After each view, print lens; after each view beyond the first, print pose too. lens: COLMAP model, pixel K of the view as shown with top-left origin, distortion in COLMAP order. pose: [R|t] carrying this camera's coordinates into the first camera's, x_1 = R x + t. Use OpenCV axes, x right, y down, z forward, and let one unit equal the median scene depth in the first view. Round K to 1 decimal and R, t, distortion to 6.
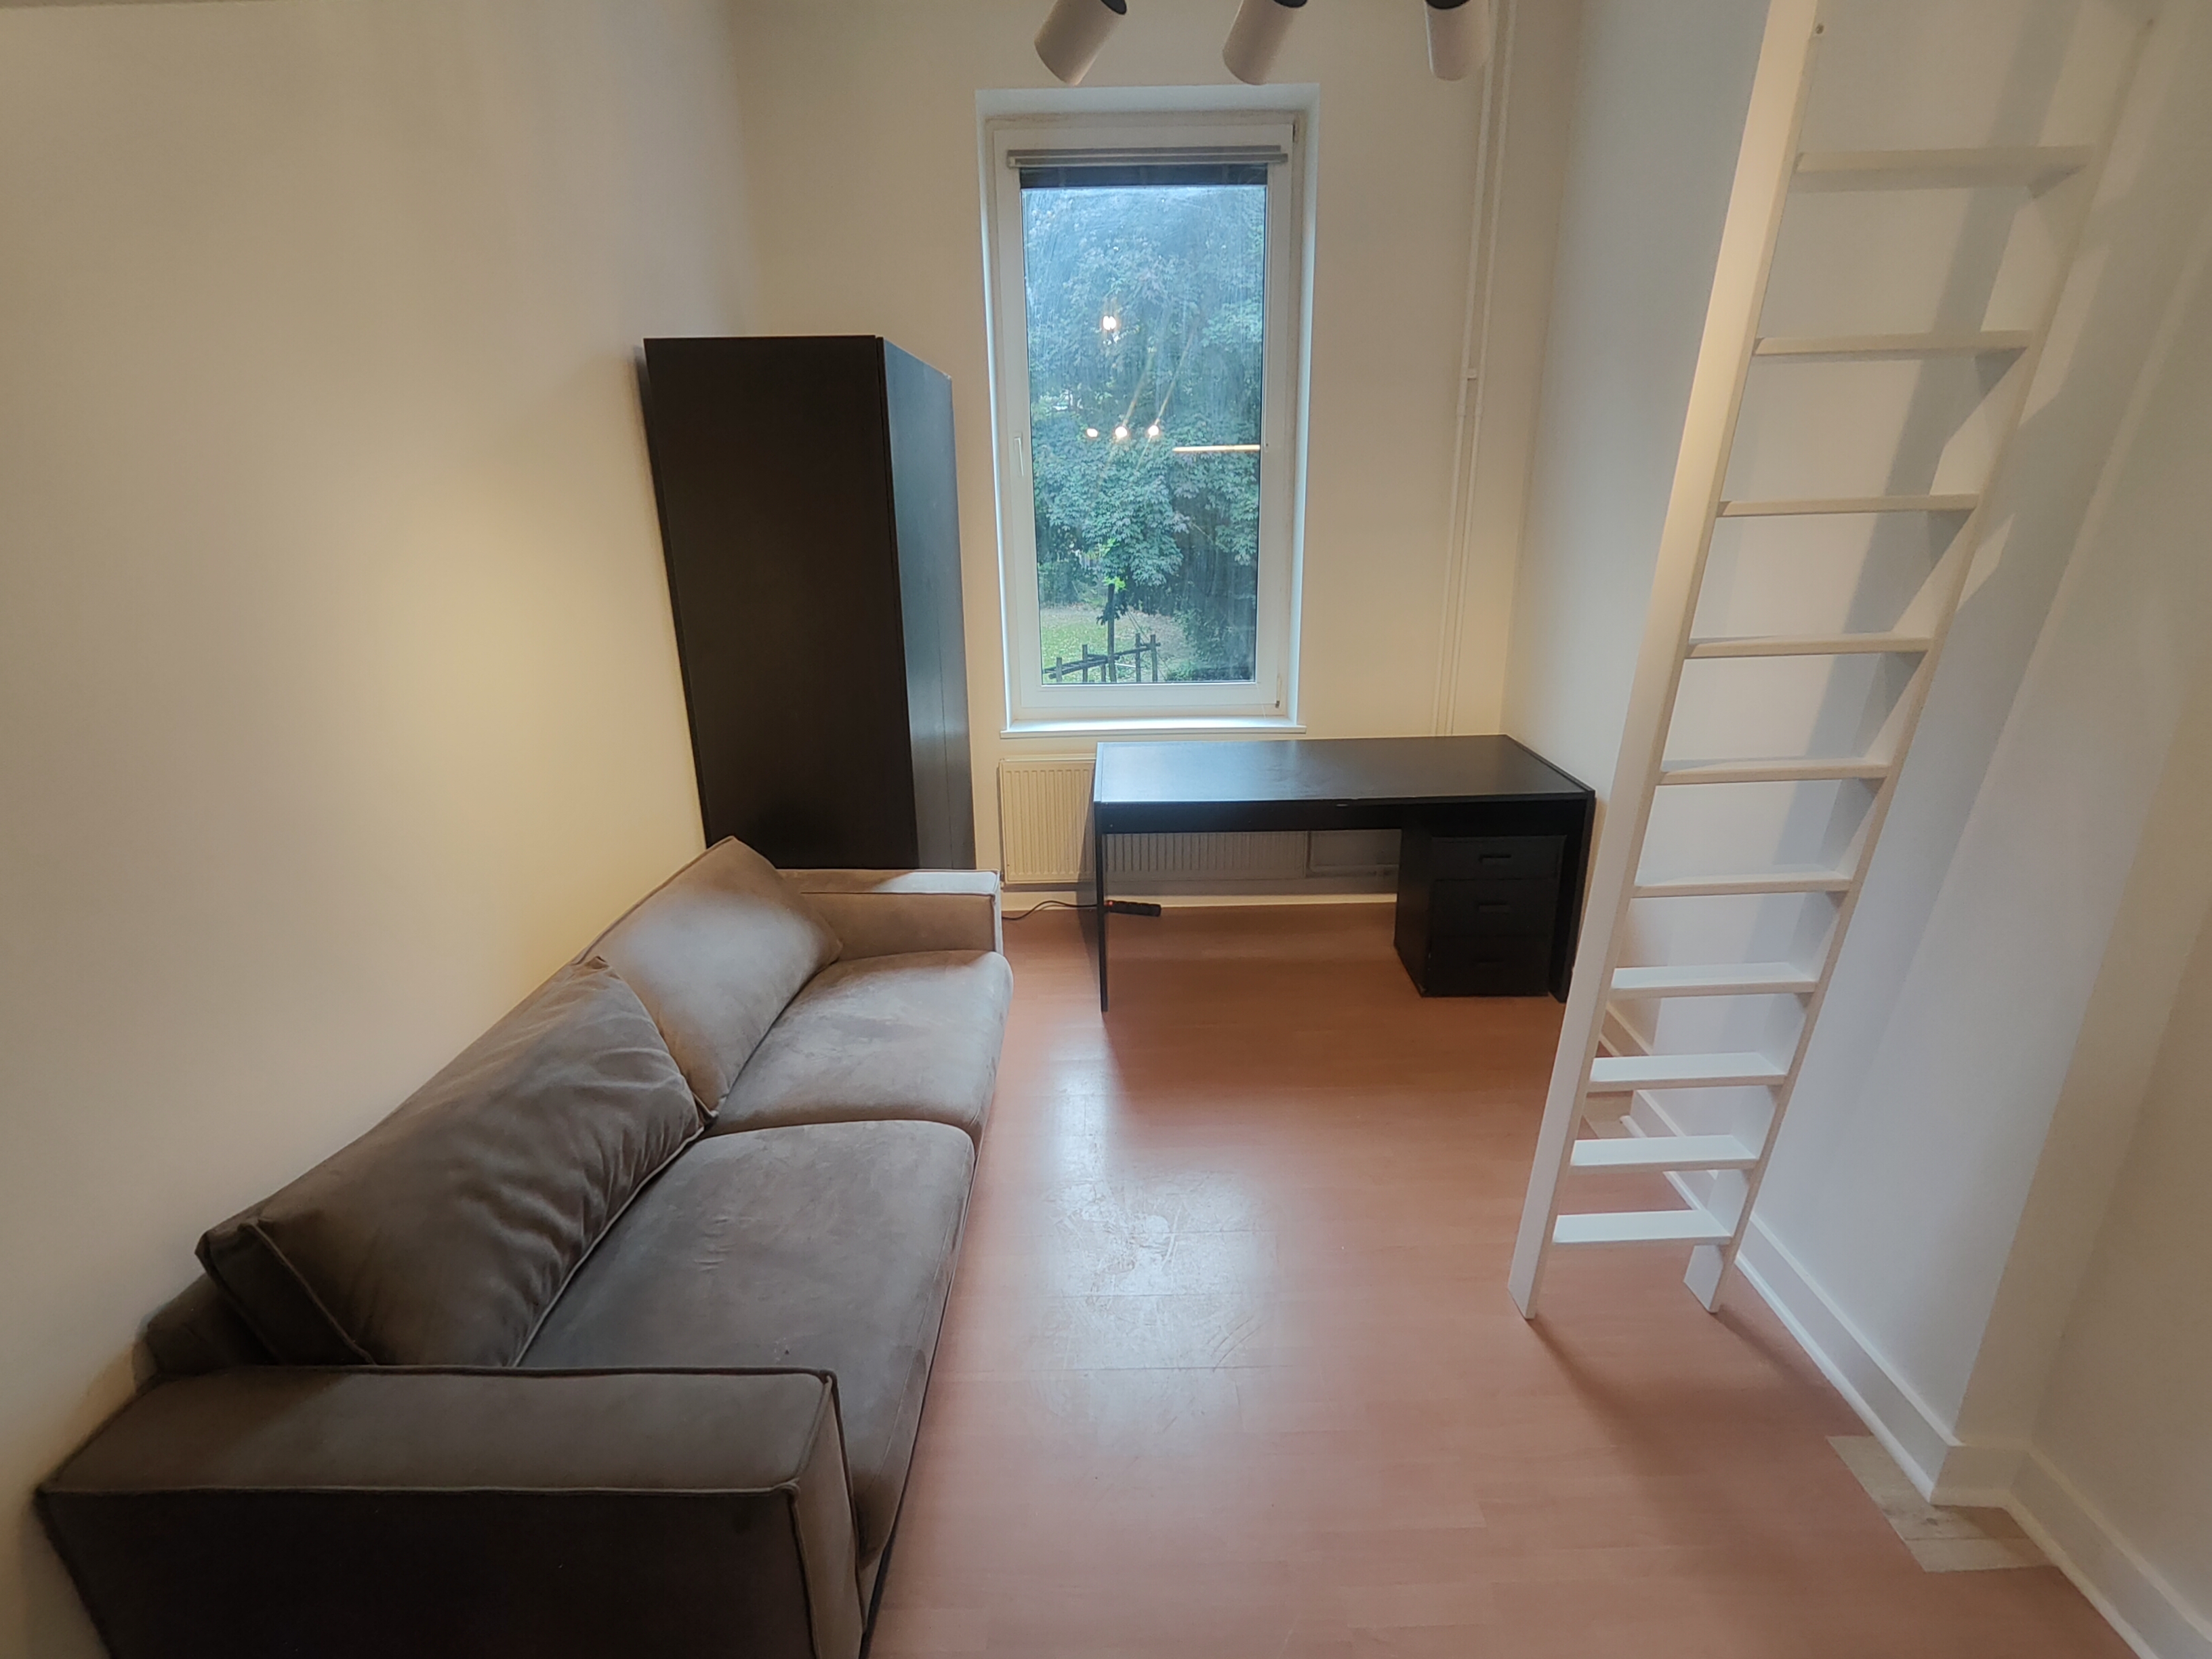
lens RADIAL K [[1018.6, 0, 1106.0], [0, 1018.6, 829.5], [0, 0, 1]] dist [-0.000826, 0.000627]
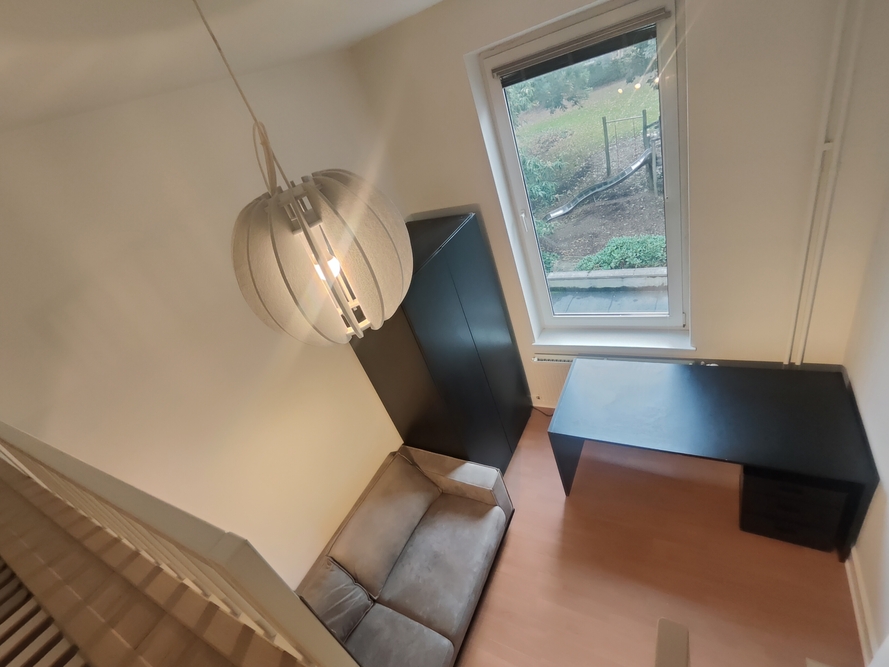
lens RADIAL K [[409.4, 0, 444.5], [0, 409.4, 333.5], [0, 0, 1]] dist [-0.000826, 0.000627]
pose [[0.845582, 0.033620, -0.532785, 0.390907], [0.146019, 0.945391, 0.291402, -0.763155], [0.513487, -0.324201, 0.794497, 0.401545]]
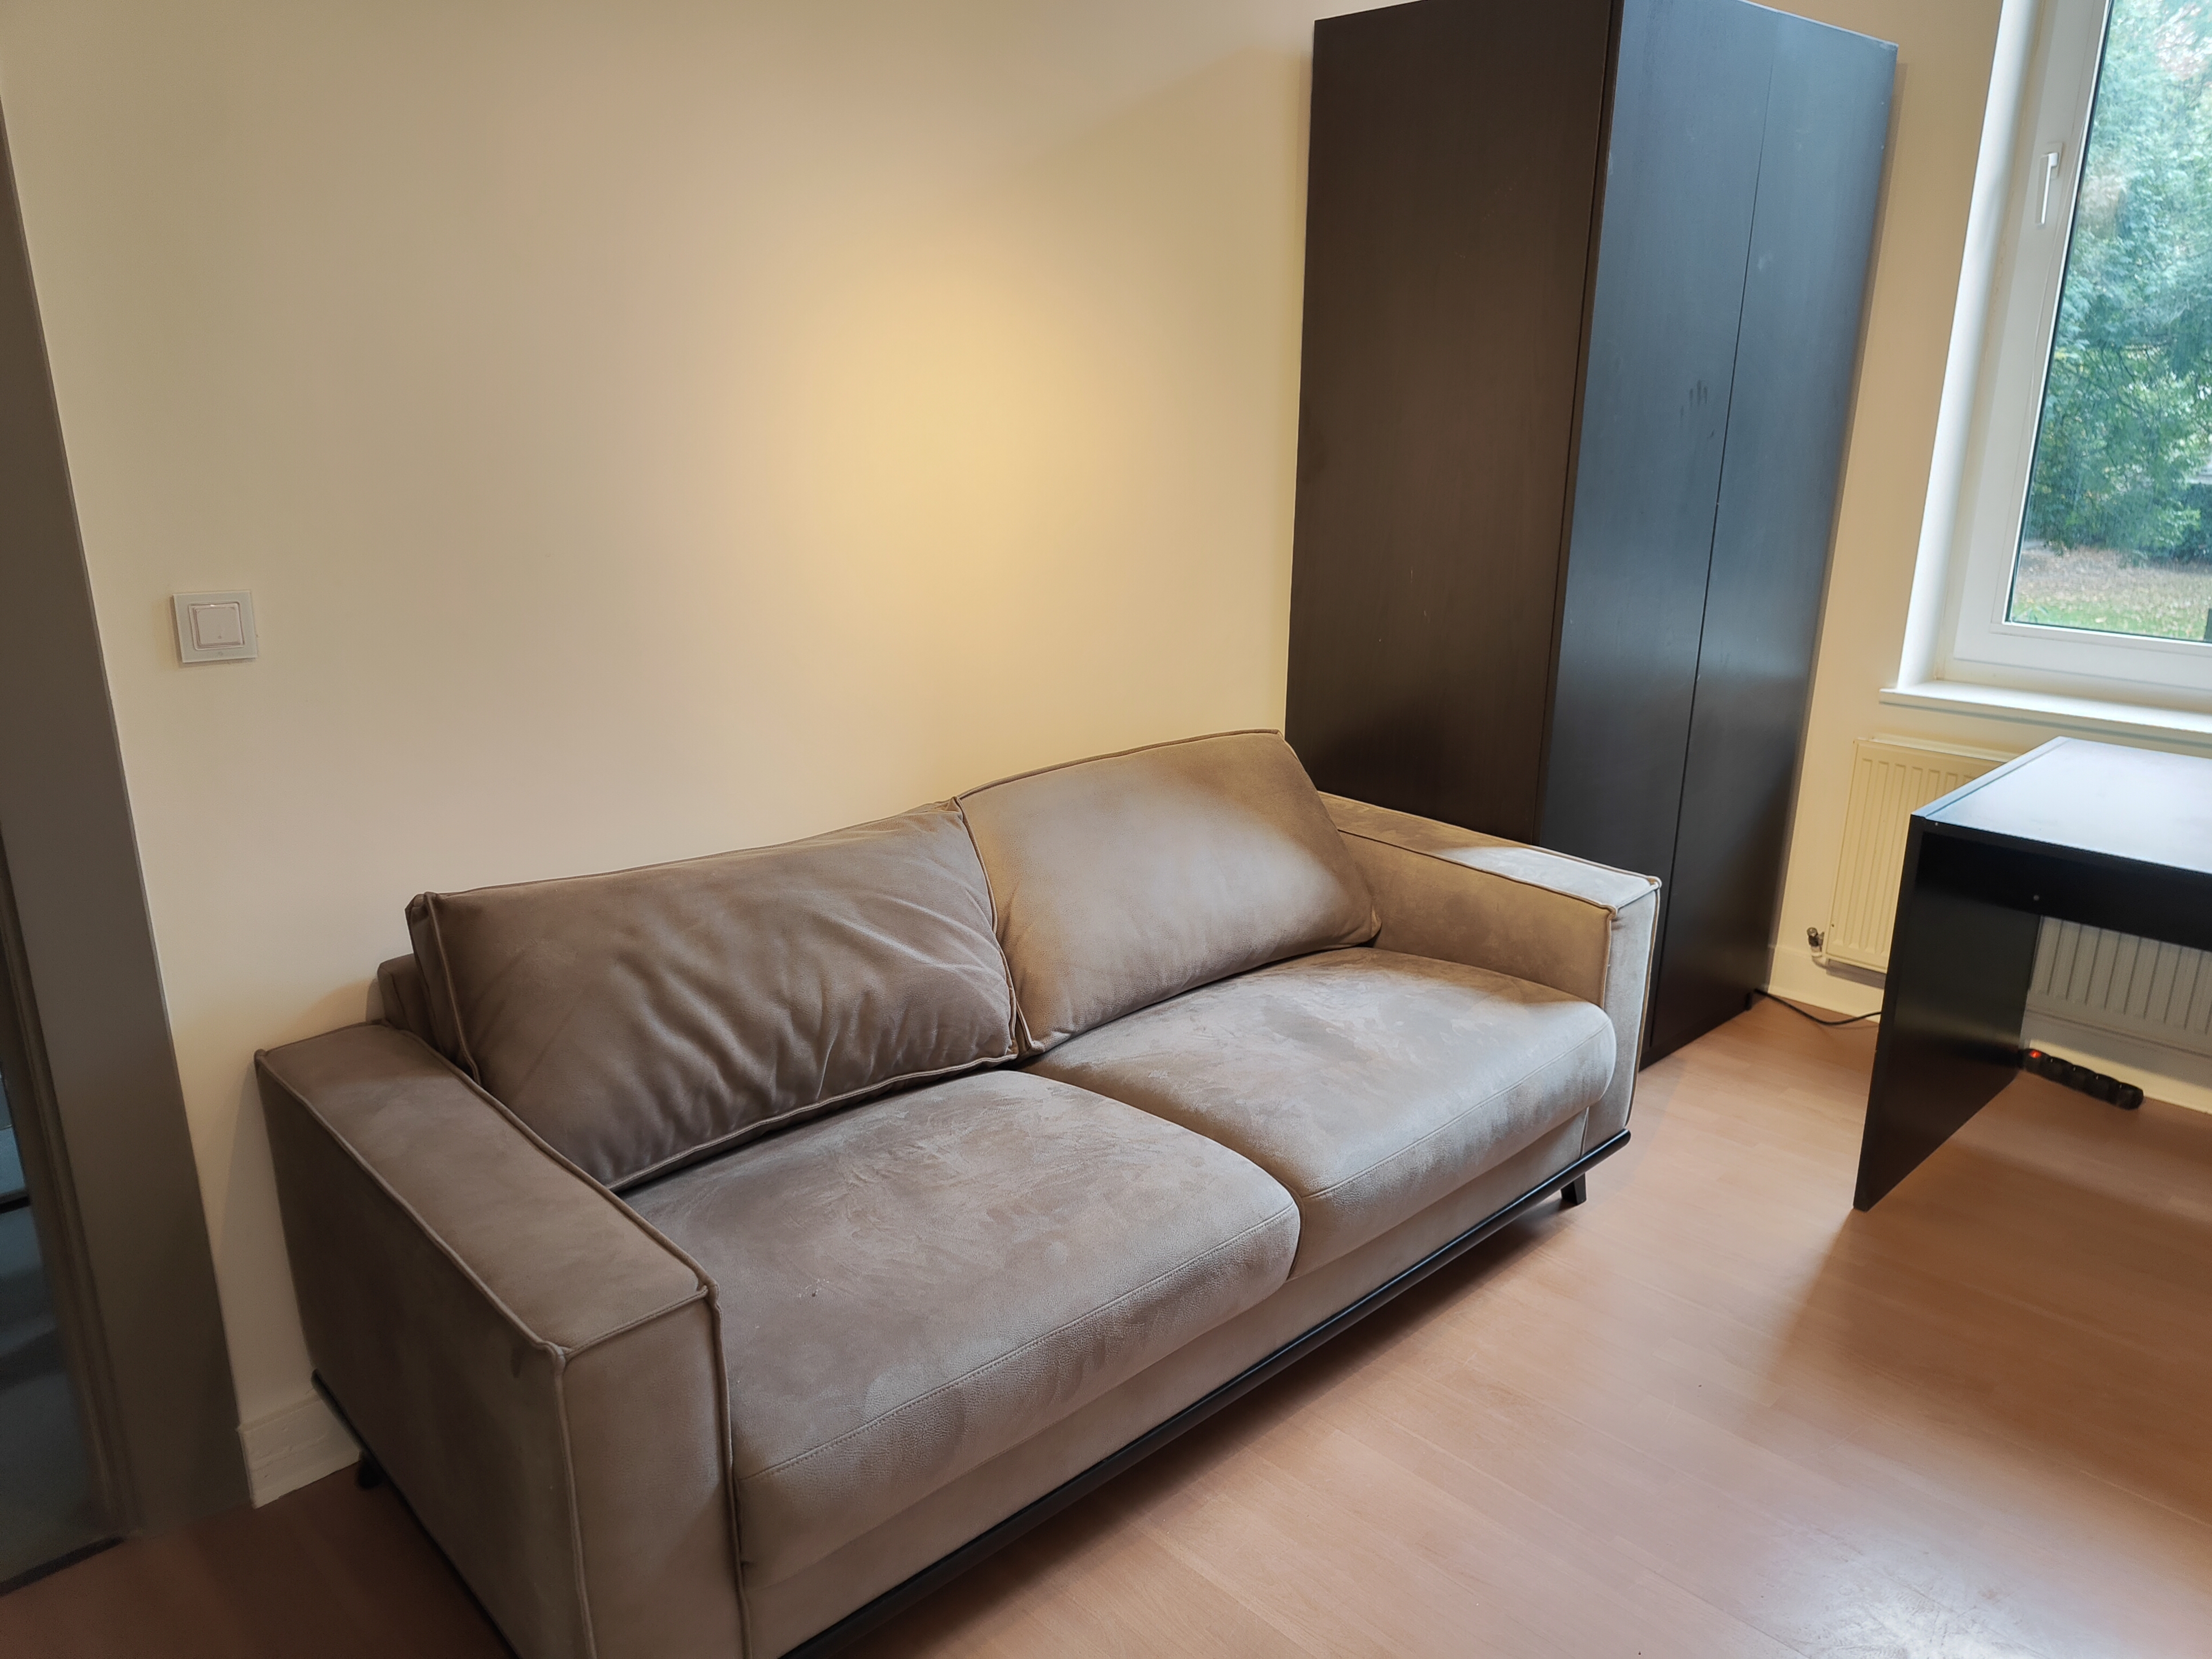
lens RADIAL K [[1546.7, 0, 1106.0], [0, 1546.7, 829.5], [0, 0, 1]] dist [0.039237, -0.001023]
pose [[0.693689, 0.220172, -0.685799, 0.390267], [-0.235800, 0.969085, 0.072607, 0.030742], [0.680584, 0.111344, 0.724160, 0.191905]]
